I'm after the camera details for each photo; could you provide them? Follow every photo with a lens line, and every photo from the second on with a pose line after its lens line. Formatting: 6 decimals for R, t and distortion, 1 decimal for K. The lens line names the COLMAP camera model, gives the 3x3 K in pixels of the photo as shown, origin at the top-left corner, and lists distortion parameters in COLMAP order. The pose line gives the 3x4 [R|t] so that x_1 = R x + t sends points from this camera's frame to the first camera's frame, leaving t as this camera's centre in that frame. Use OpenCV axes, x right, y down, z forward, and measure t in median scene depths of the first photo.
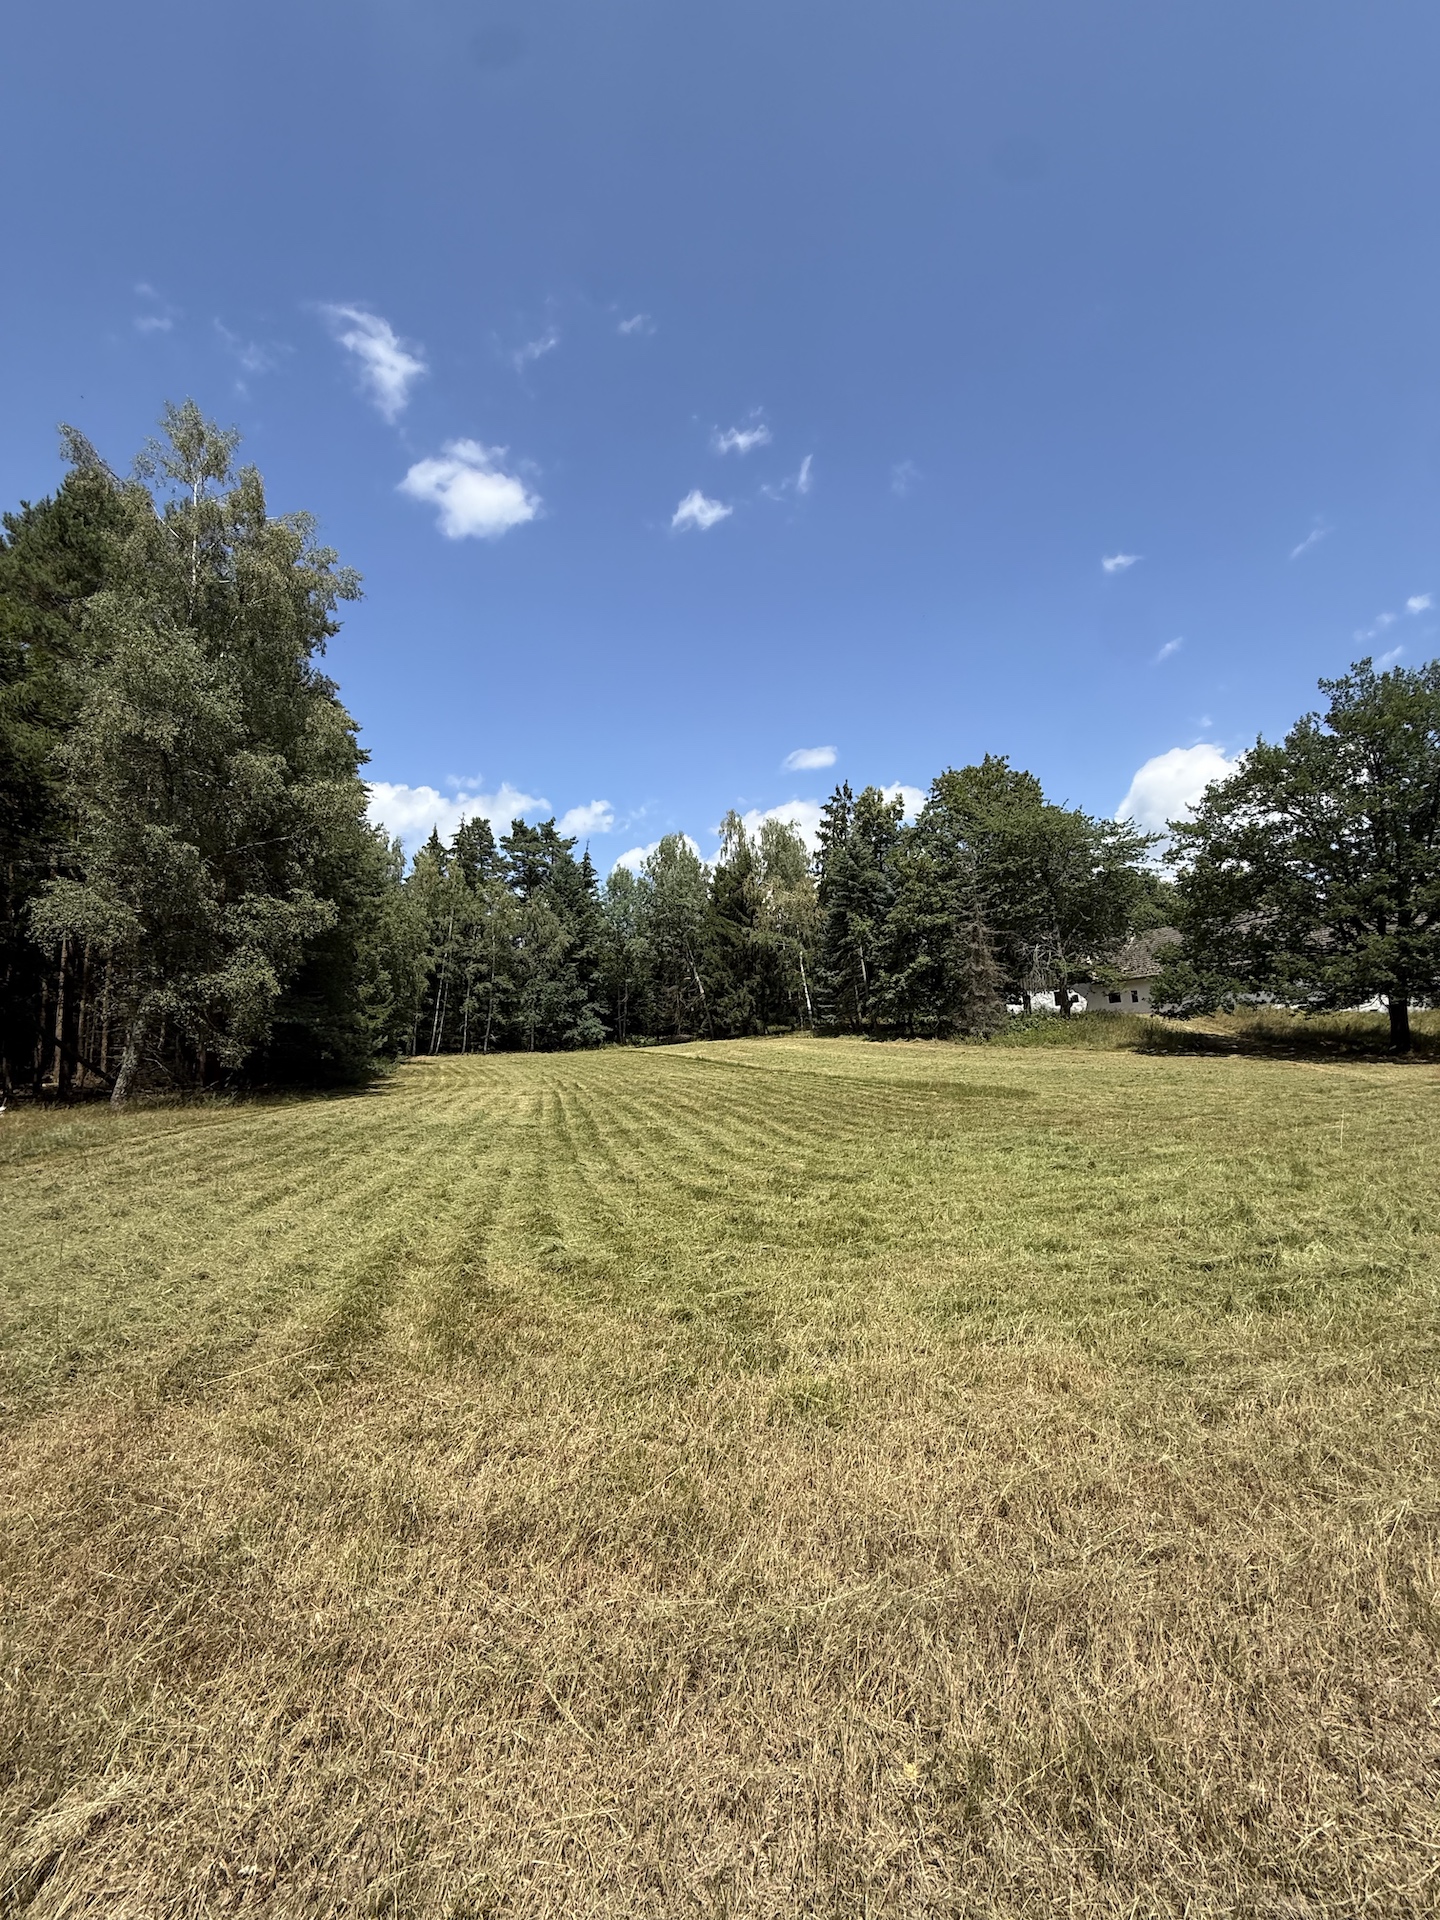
lens RADIAL K [[761.9, 0, 712.8], [0, 761.9, 948.8], [0, 0, 1]] dist [-0.000237, -0.000589]
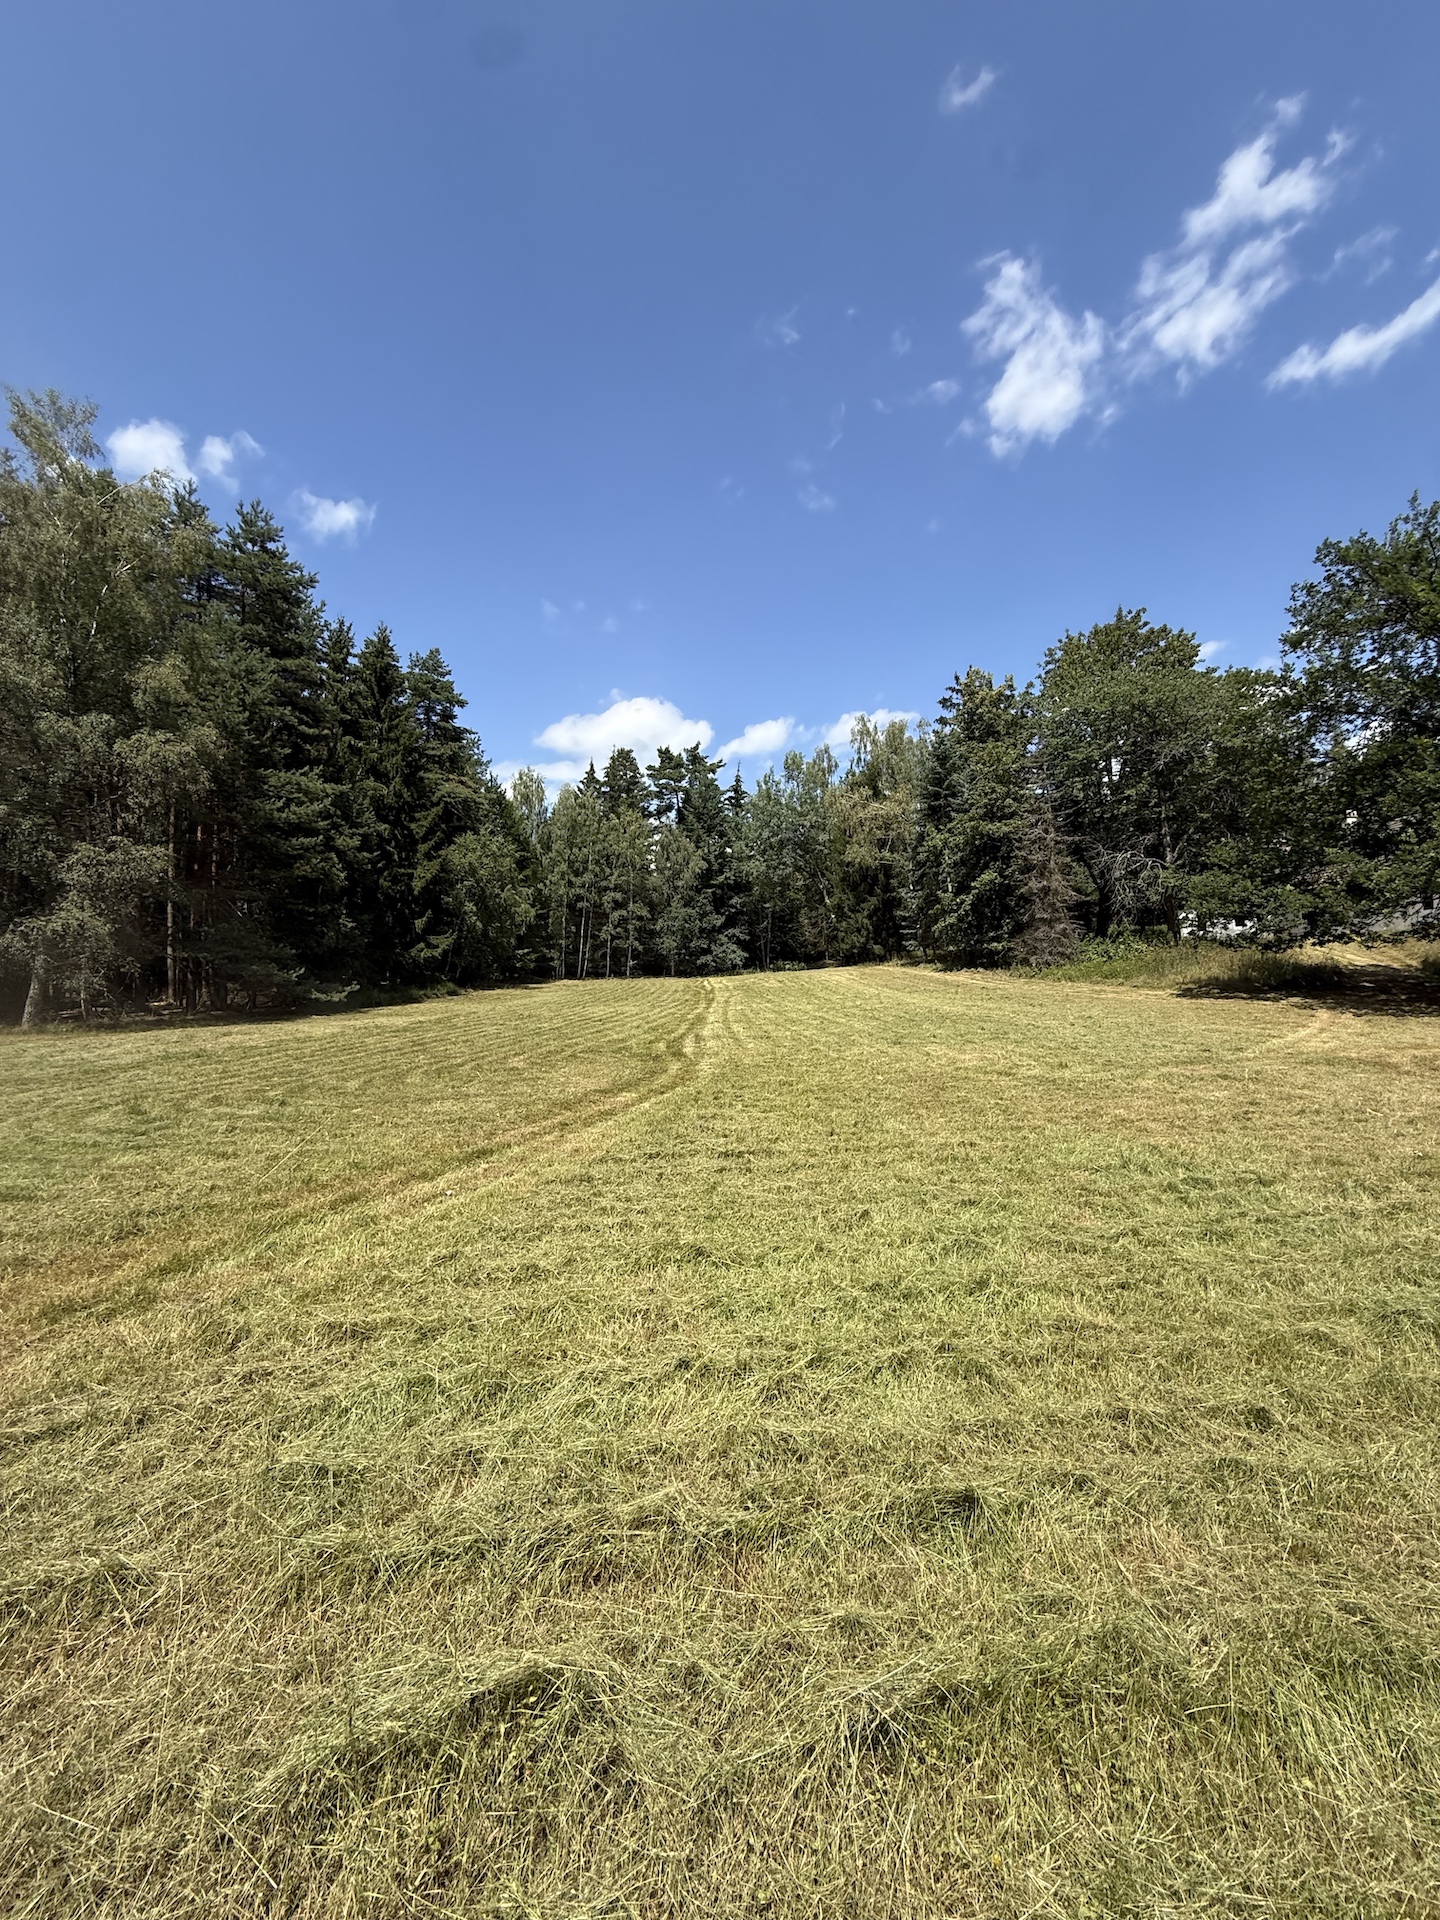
lens RADIAL K [[761.9, 0, 712.8], [0, 761.9, 948.8], [0, 0, 1]] dist [-0.000237, -0.000589]
pose [[0.943116, -0.003233, -0.332448, 0.230678], [0.036964, 0.994773, 0.095188, 0.002790], [0.330403, -0.102062, 0.938306, 0.089864]]
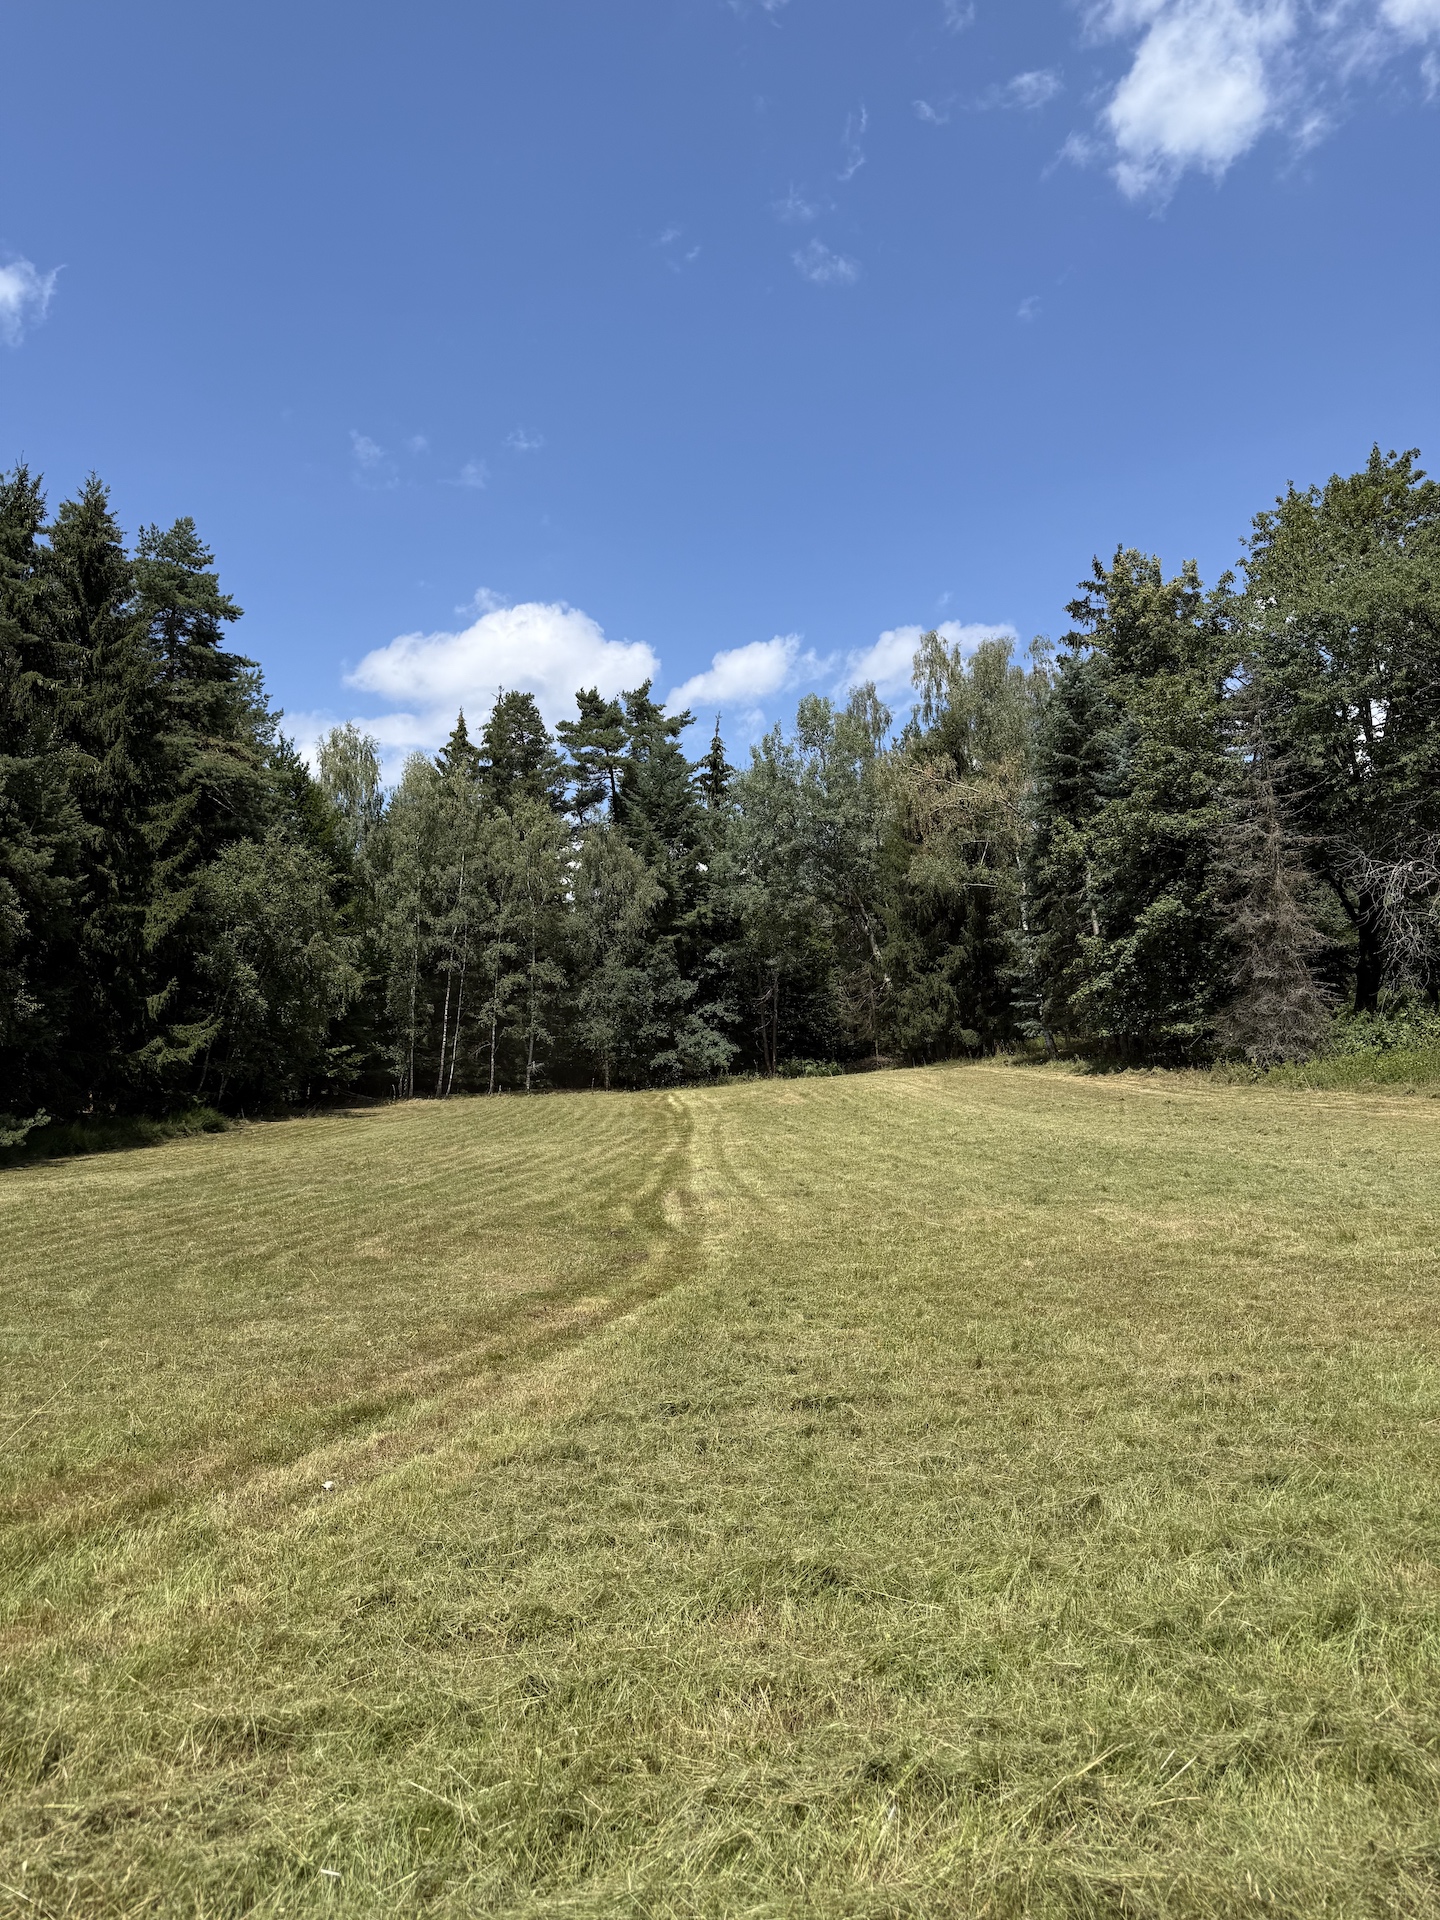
lens RADIAL K [[1332.0, 0, 708.4], [0, 1332.0, 955.1], [0, 0, 1]] dist [0.176393, -0.370906]
pose [[0.952306, -0.035987, -0.303014, 0.222355], [0.048465, 0.998254, 0.033759, 0.002215], [0.301270, -0.046834, 0.952388, 0.084504]]
